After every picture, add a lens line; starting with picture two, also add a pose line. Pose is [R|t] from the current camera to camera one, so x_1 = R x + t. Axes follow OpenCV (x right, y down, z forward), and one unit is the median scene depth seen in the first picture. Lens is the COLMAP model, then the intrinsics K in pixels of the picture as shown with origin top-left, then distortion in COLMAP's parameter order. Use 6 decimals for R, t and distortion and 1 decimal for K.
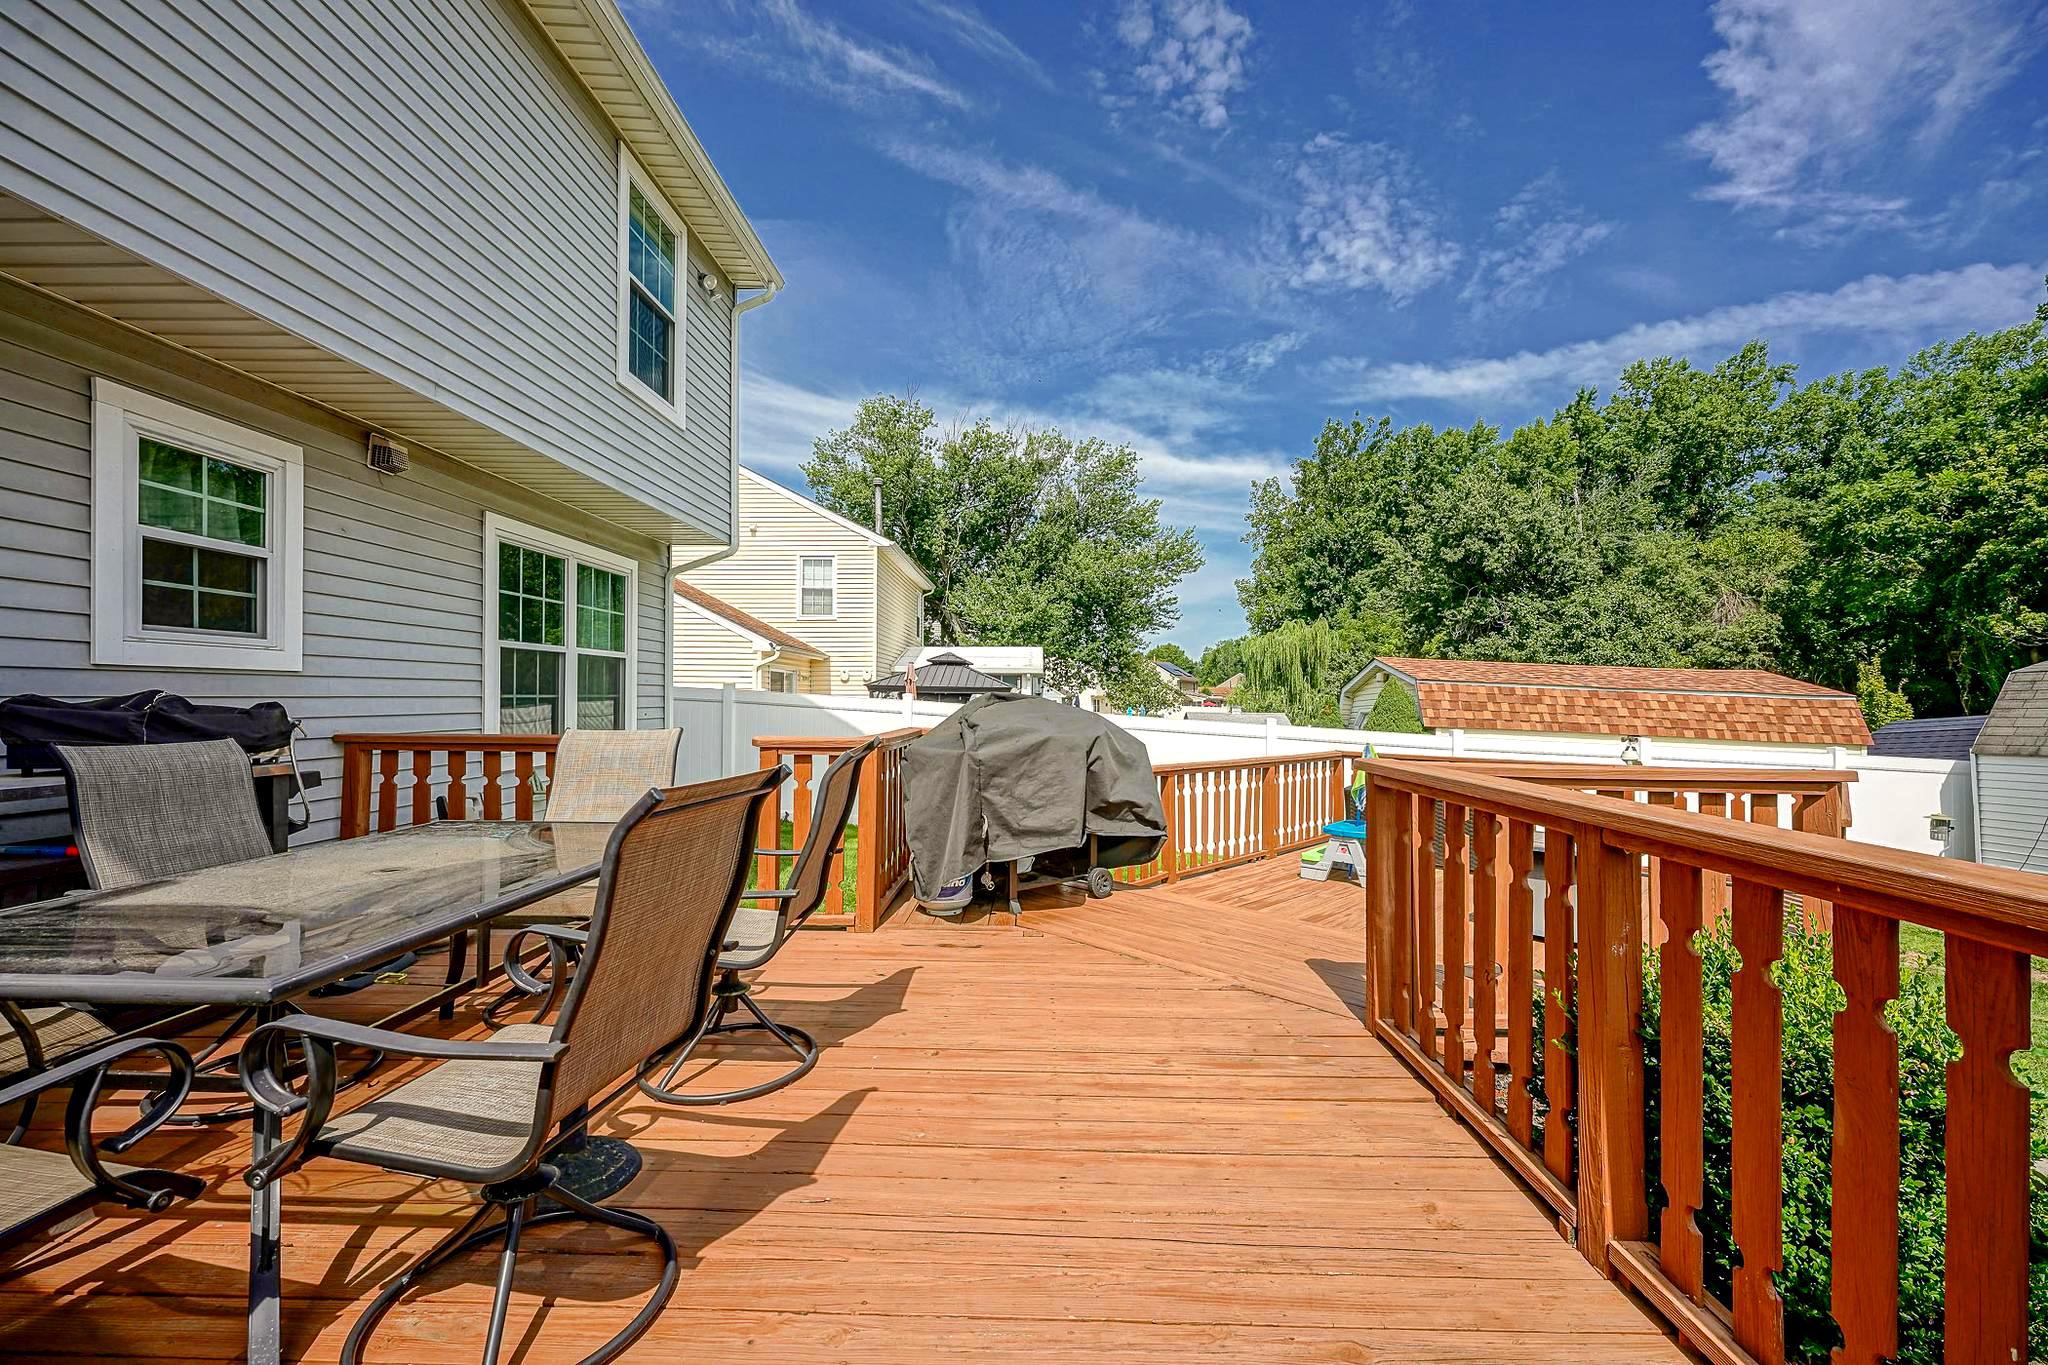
lens RADIAL K [[821.7, 0, 1024.0], [0, 821.7, 682.5], [0, 0, 1]] dist [-0.000179, -0.000069]
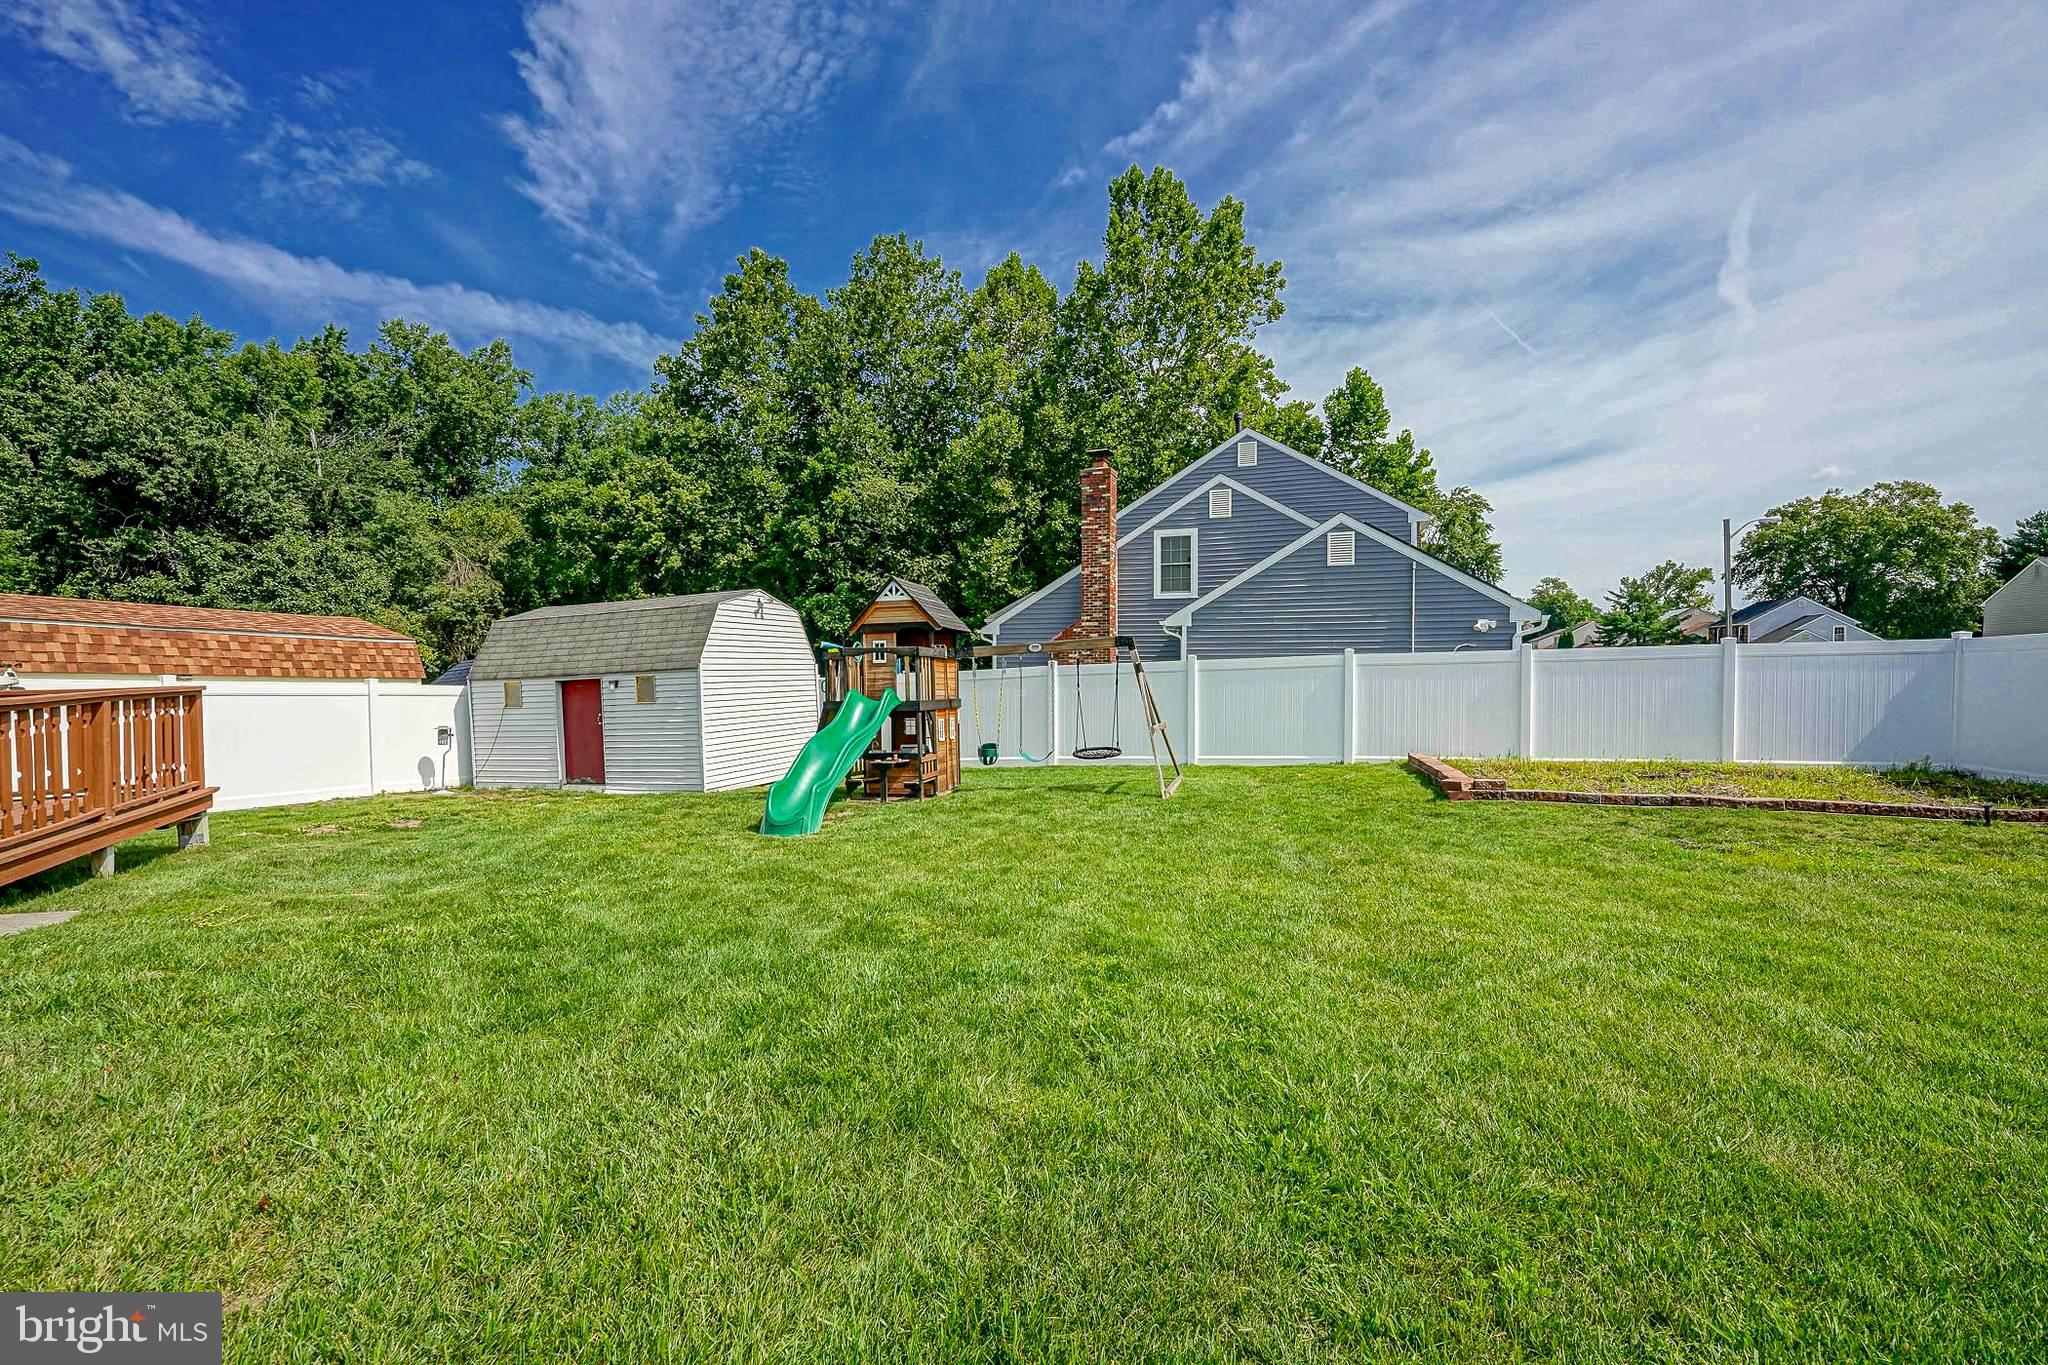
lens RADIAL K [[821.7, 0, 1024.0], [0, 821.7, 682.5], [0, 0, 1]] dist [-0.000179, -0.000069]
pose [[0.309186, -0.031915, 0.950466, 0.042522], [-0.013291, 0.999194, 0.037875, 0.008582], [-0.950909, -0.024343, 0.308513, -0.104717]]
